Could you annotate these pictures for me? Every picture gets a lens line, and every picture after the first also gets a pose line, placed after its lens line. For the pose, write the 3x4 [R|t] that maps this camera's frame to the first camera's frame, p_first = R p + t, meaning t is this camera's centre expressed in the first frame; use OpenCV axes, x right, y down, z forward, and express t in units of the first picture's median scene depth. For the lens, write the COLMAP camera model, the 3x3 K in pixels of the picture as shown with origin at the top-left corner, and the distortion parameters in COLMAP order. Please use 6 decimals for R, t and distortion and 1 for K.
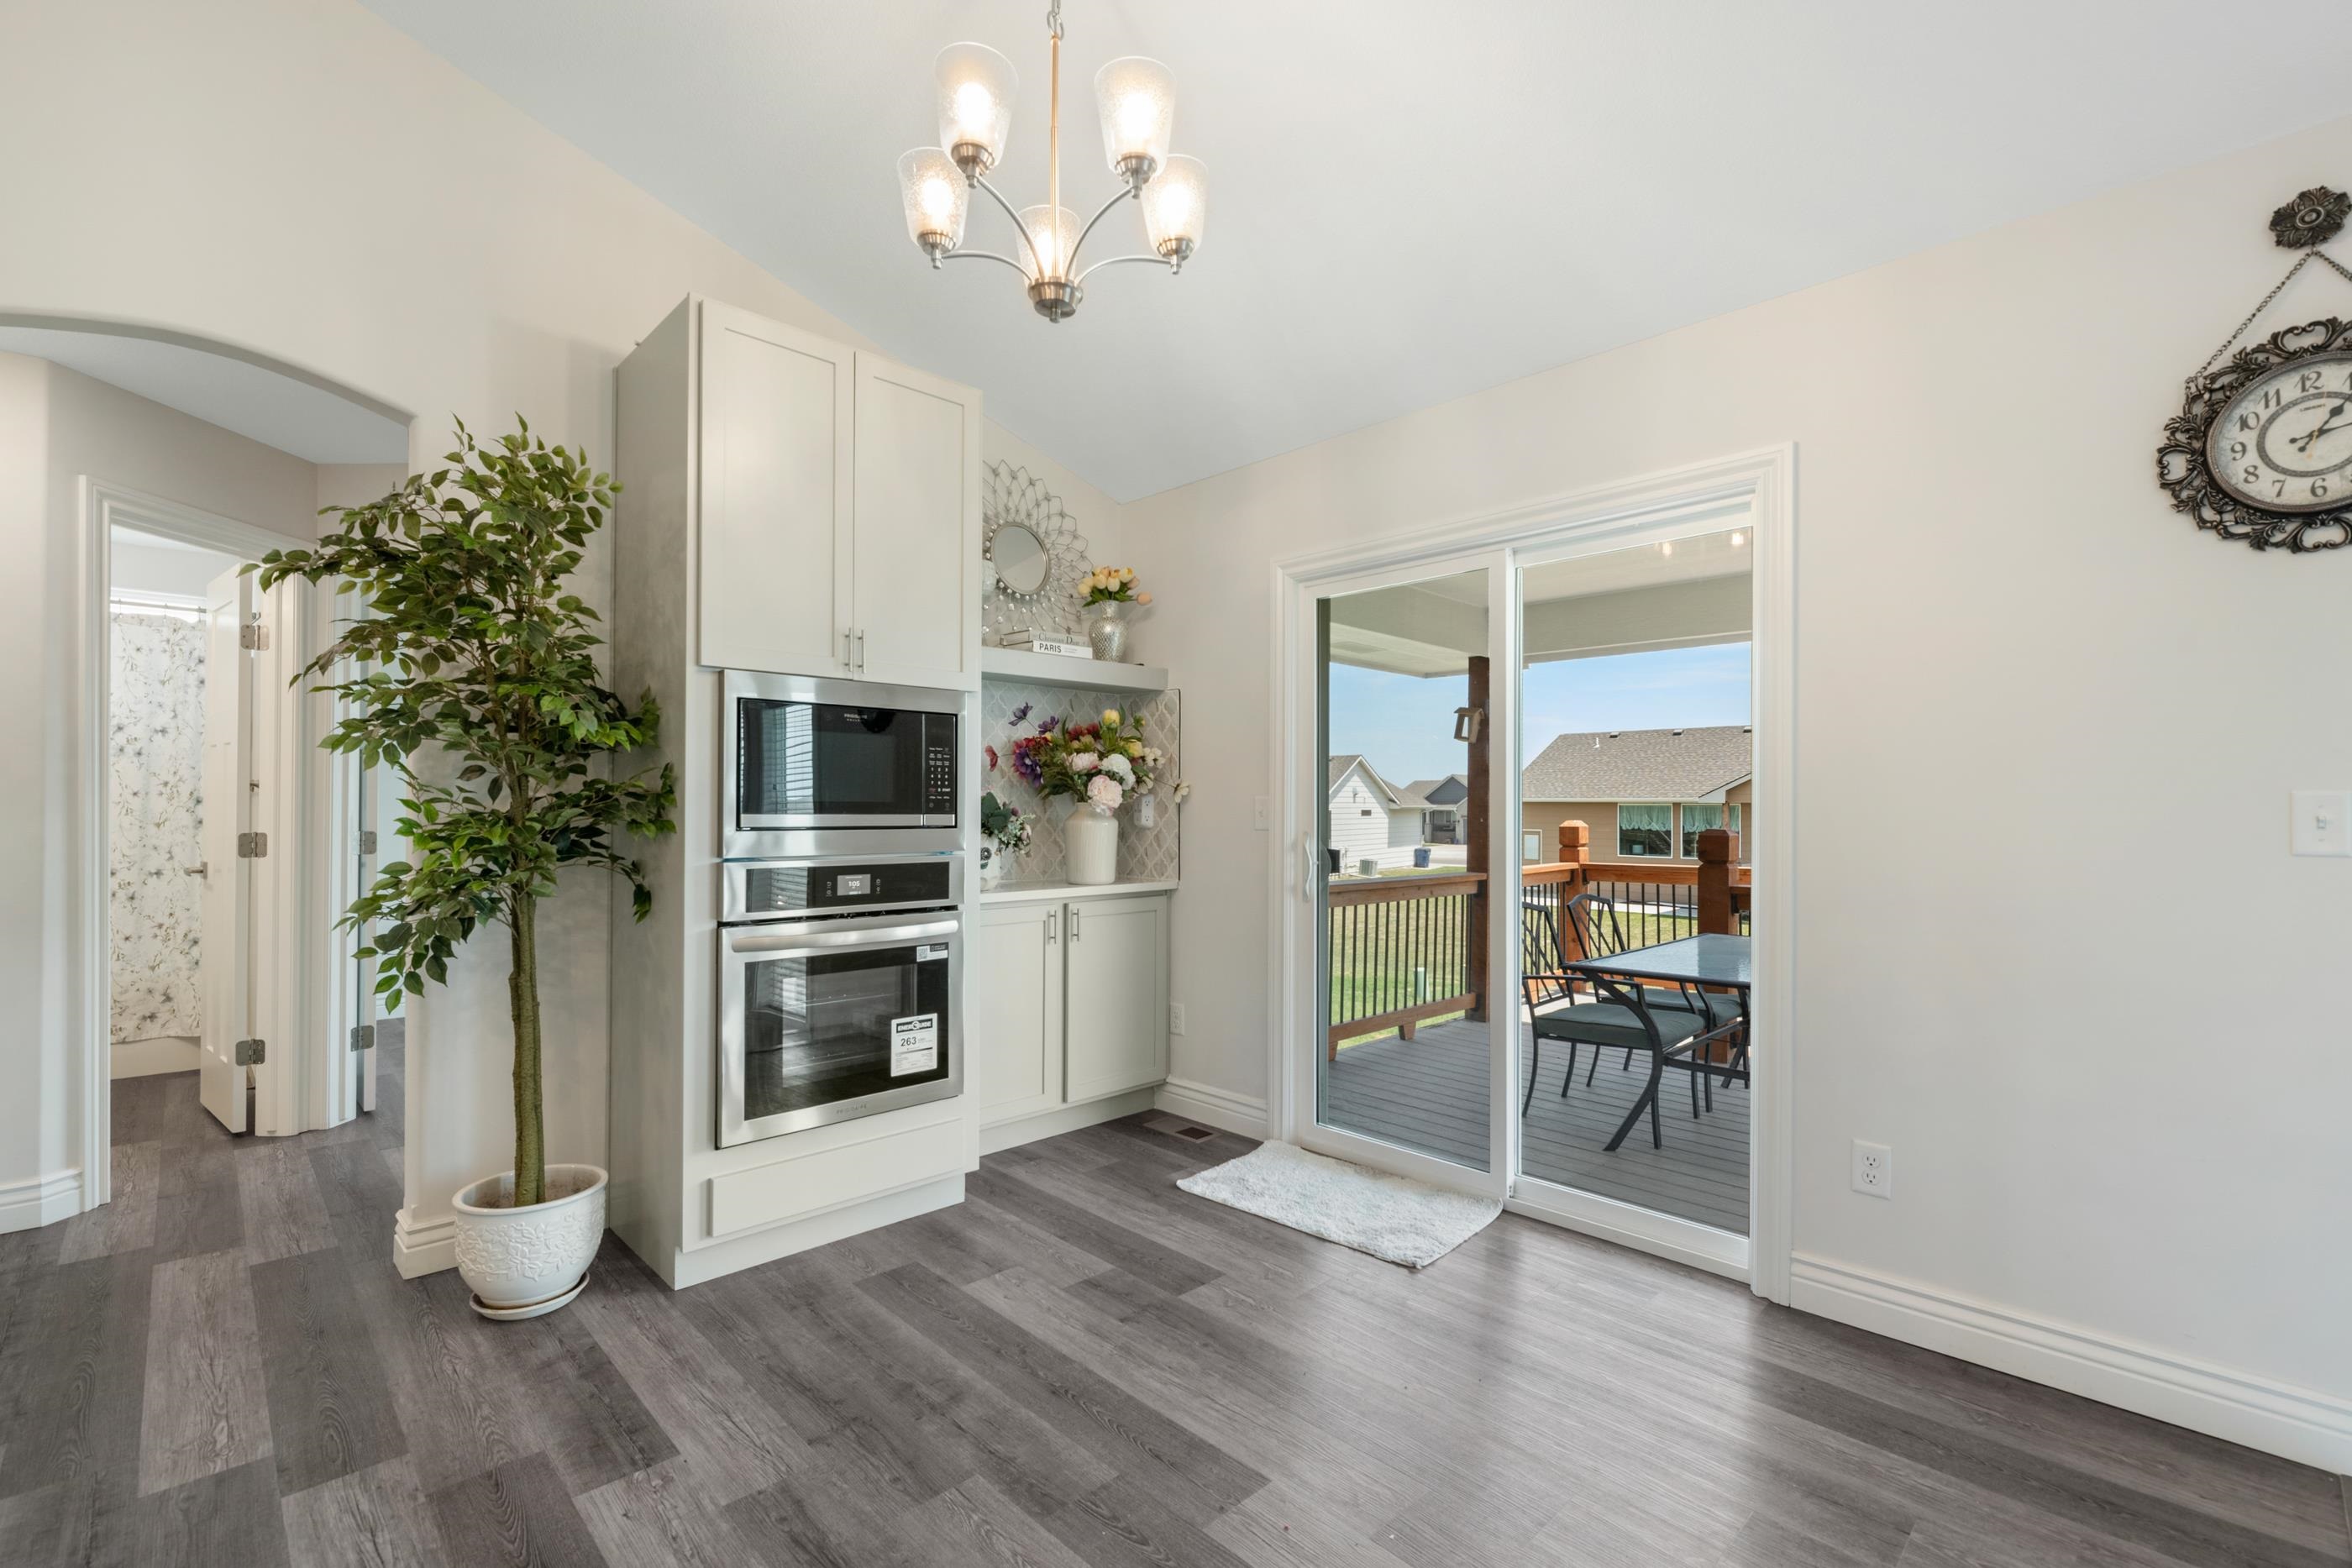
lens RADIAL K [[1014.5, 0, 1173.3], [0, 1014.5, 802.5], [0, 0, 1]] dist [0.000433, -0.002614]
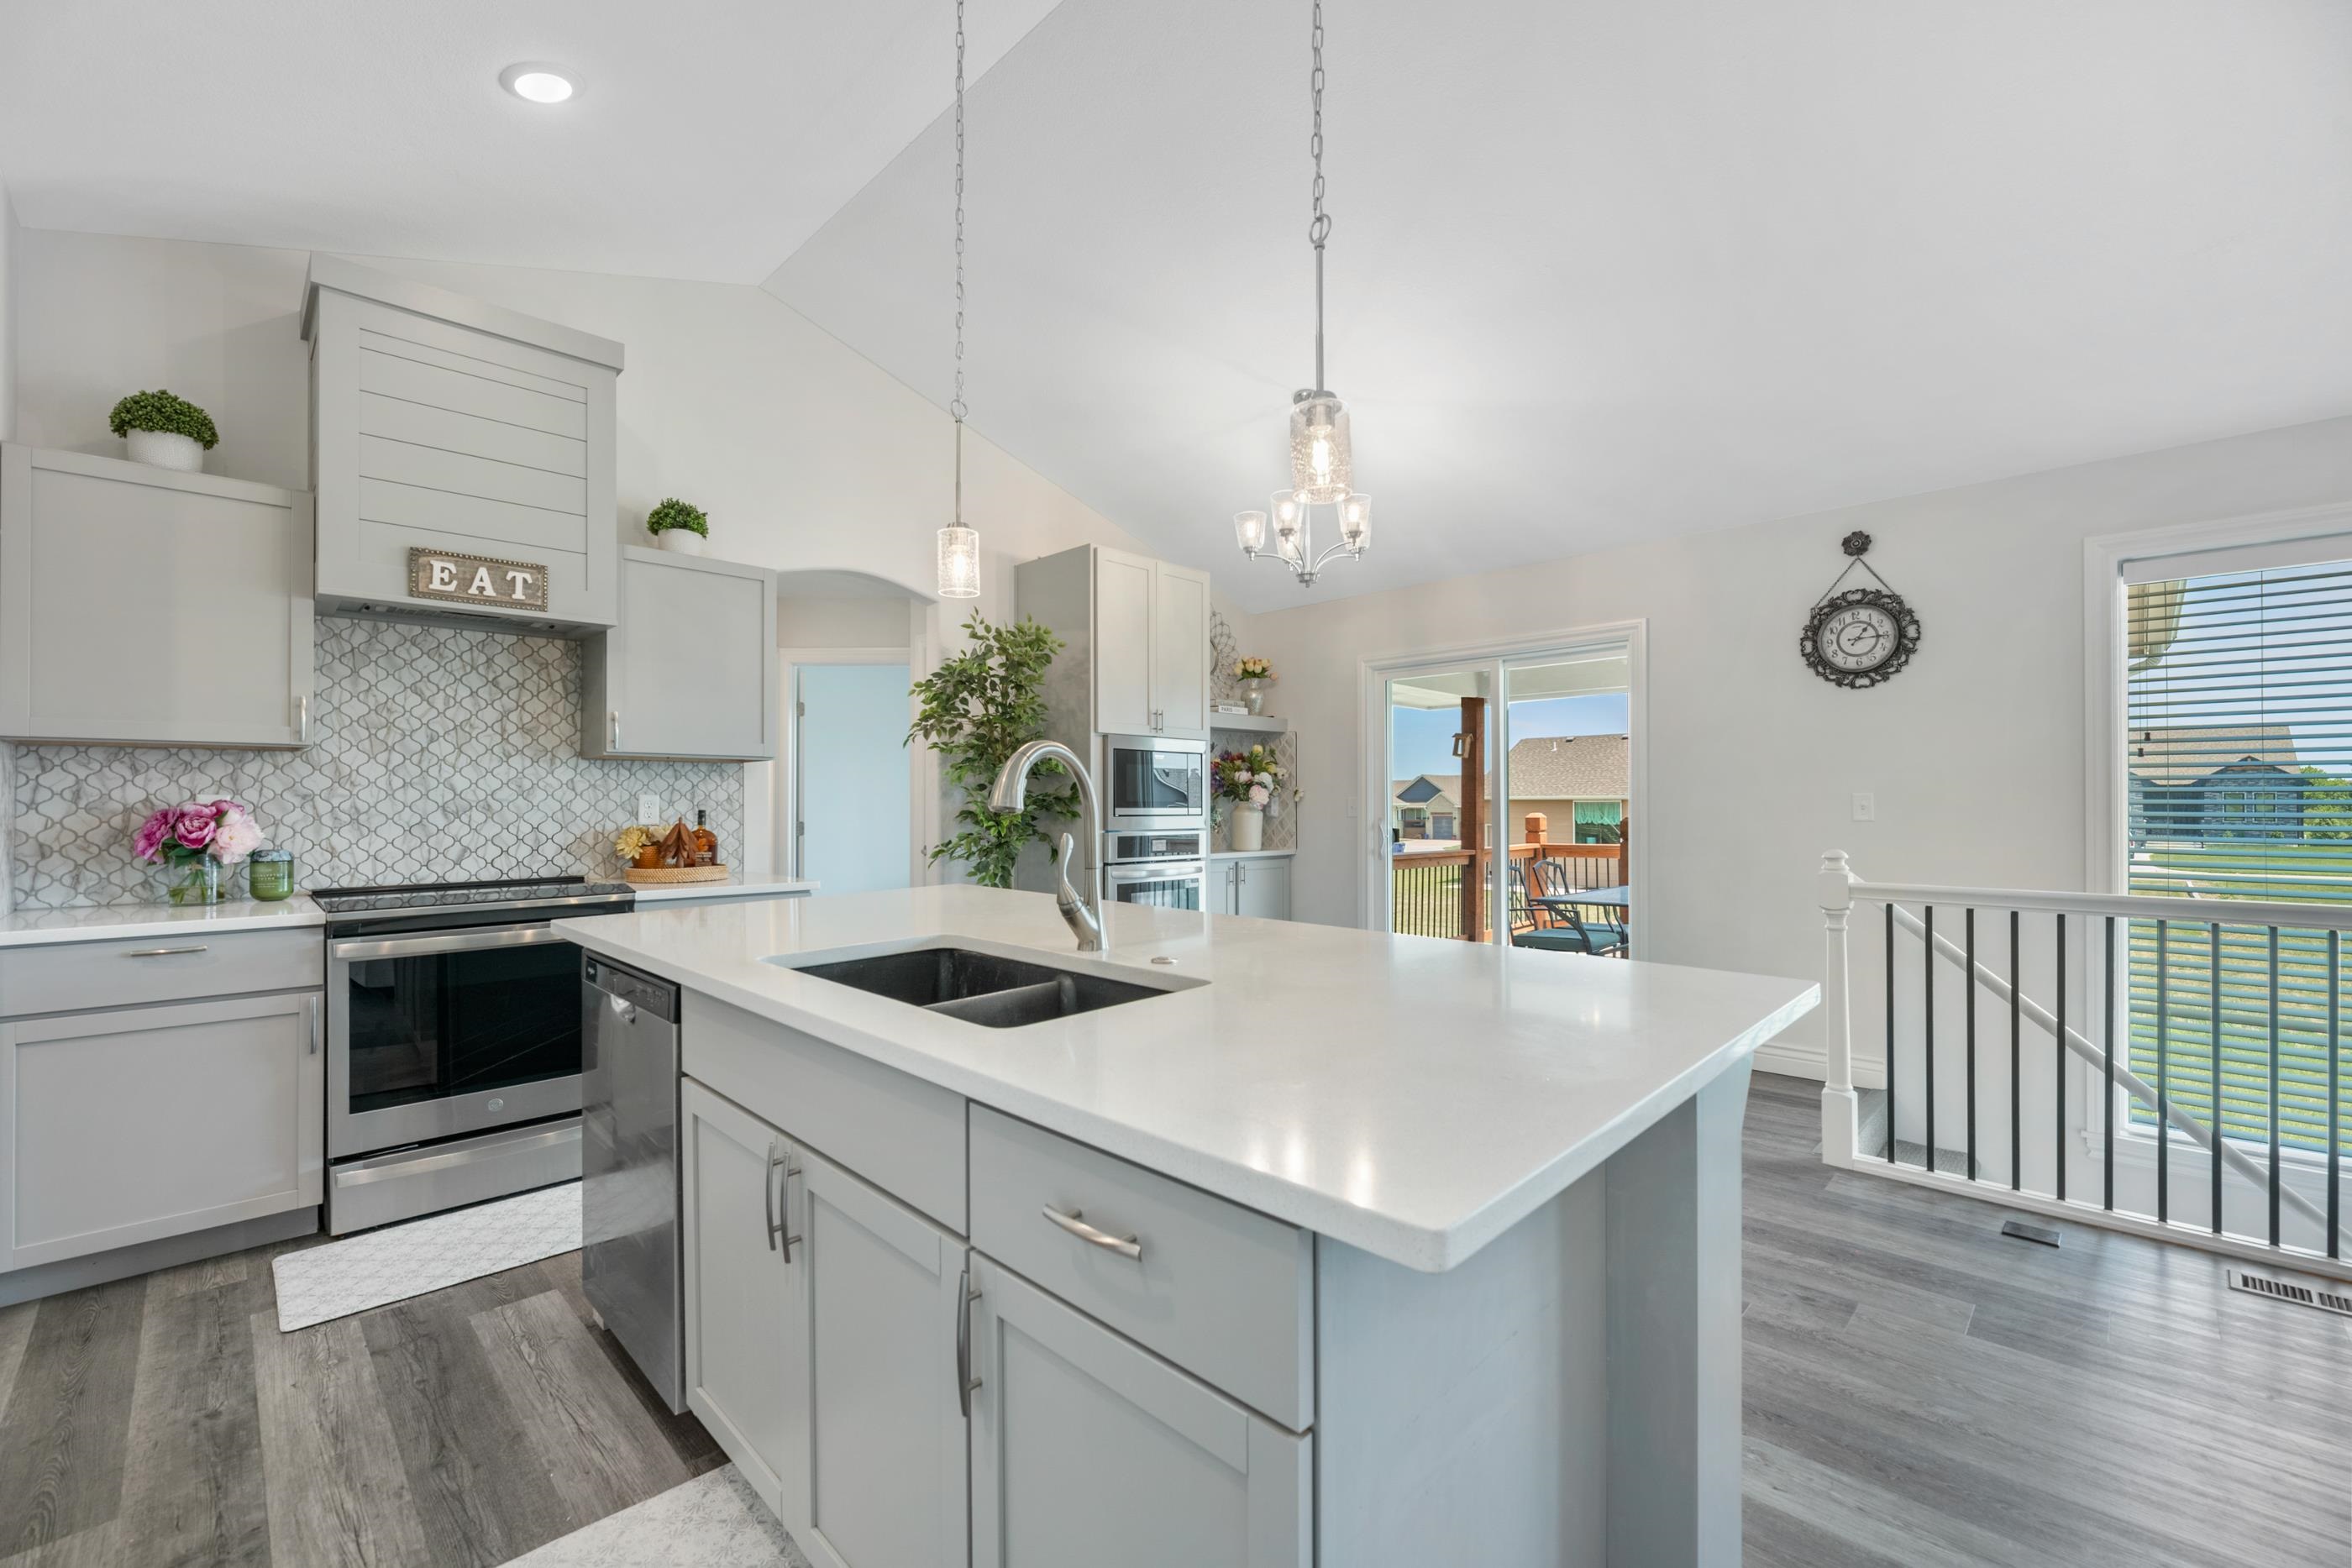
lens RADIAL K [[968.6, 0, 1163.1], [0, 968.6, 794.5], [0, 0, 1]] dist [-0.007402, -0.000685]
pose [[0.999935, -0.005409, 0.010049, -0.319055], [0.005486, 0.999956, -0.007653, -0.000240], [-0.010007, 0.007707, 0.999920, -0.787667]]
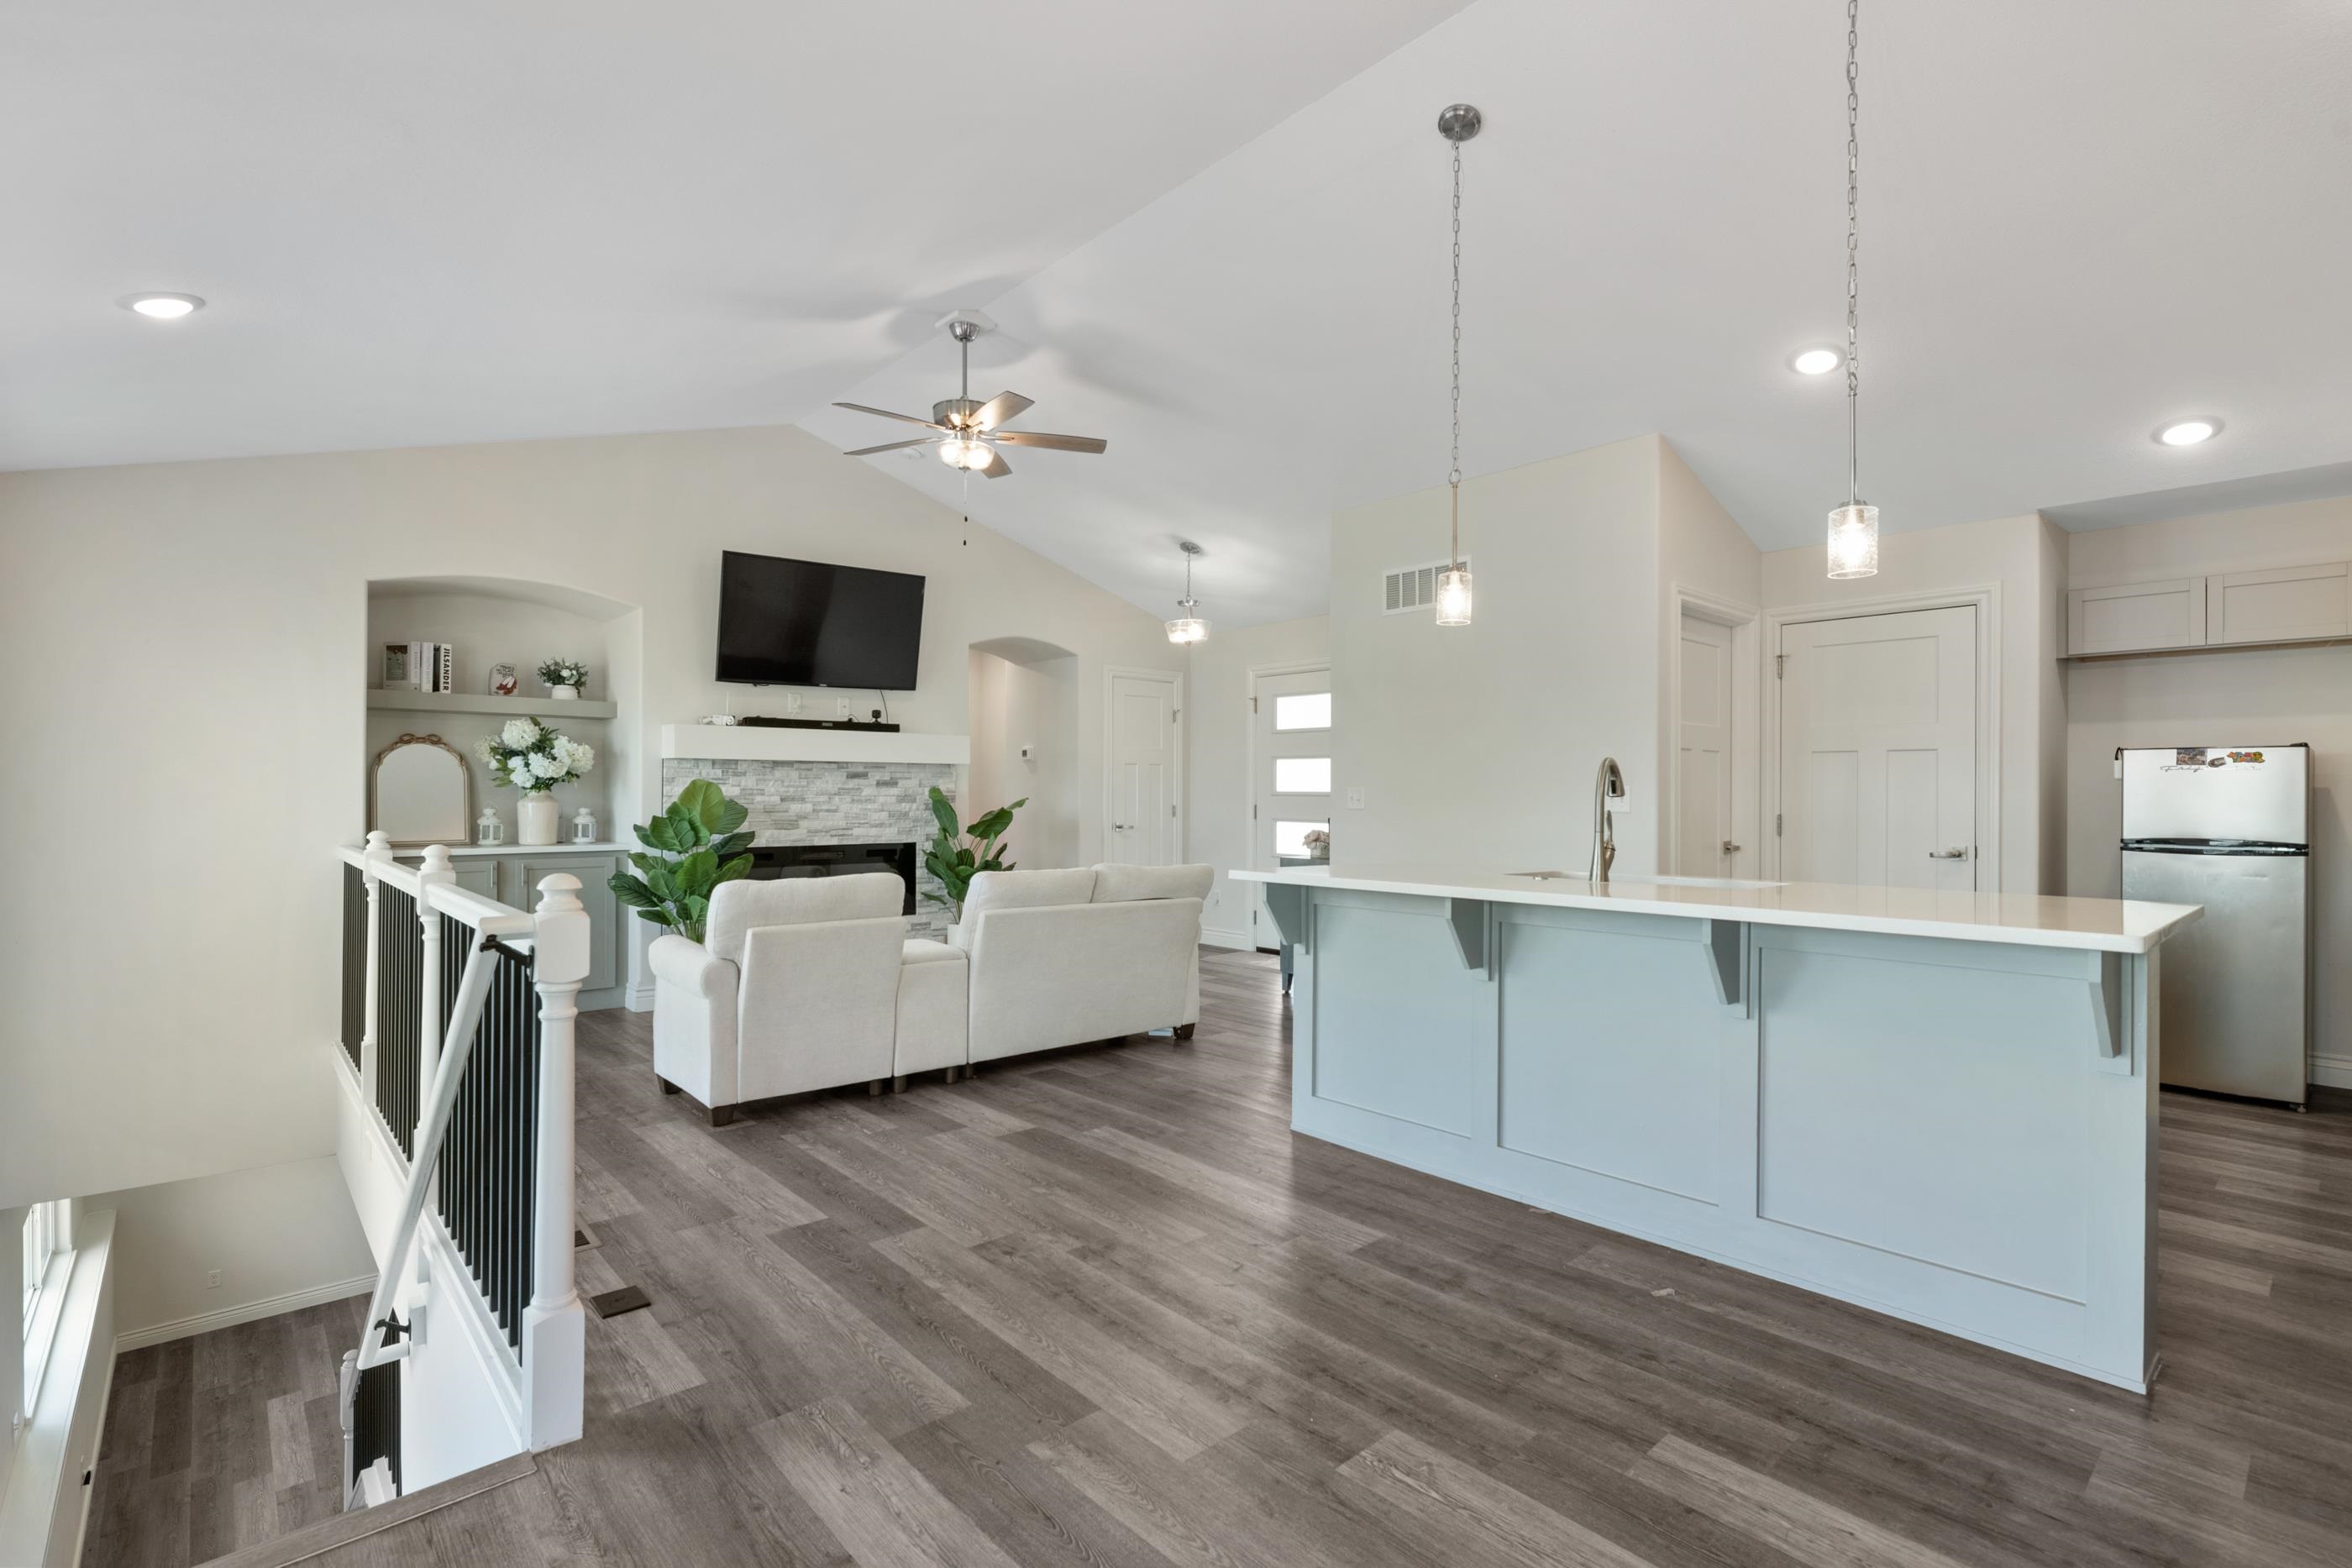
lens RADIAL K [[1081.7, 0, 1172.1], [0, 1081.7, 782.7], [0, 0, 1]] dist [0.000473, -0.001784]
pose [[-0.999265, -0.007144, 0.037664, 0.060412], [-0.007410, 0.999949, -0.006911, 0.003060], [-0.037612, -0.007185, -0.999267, 1.057531]]
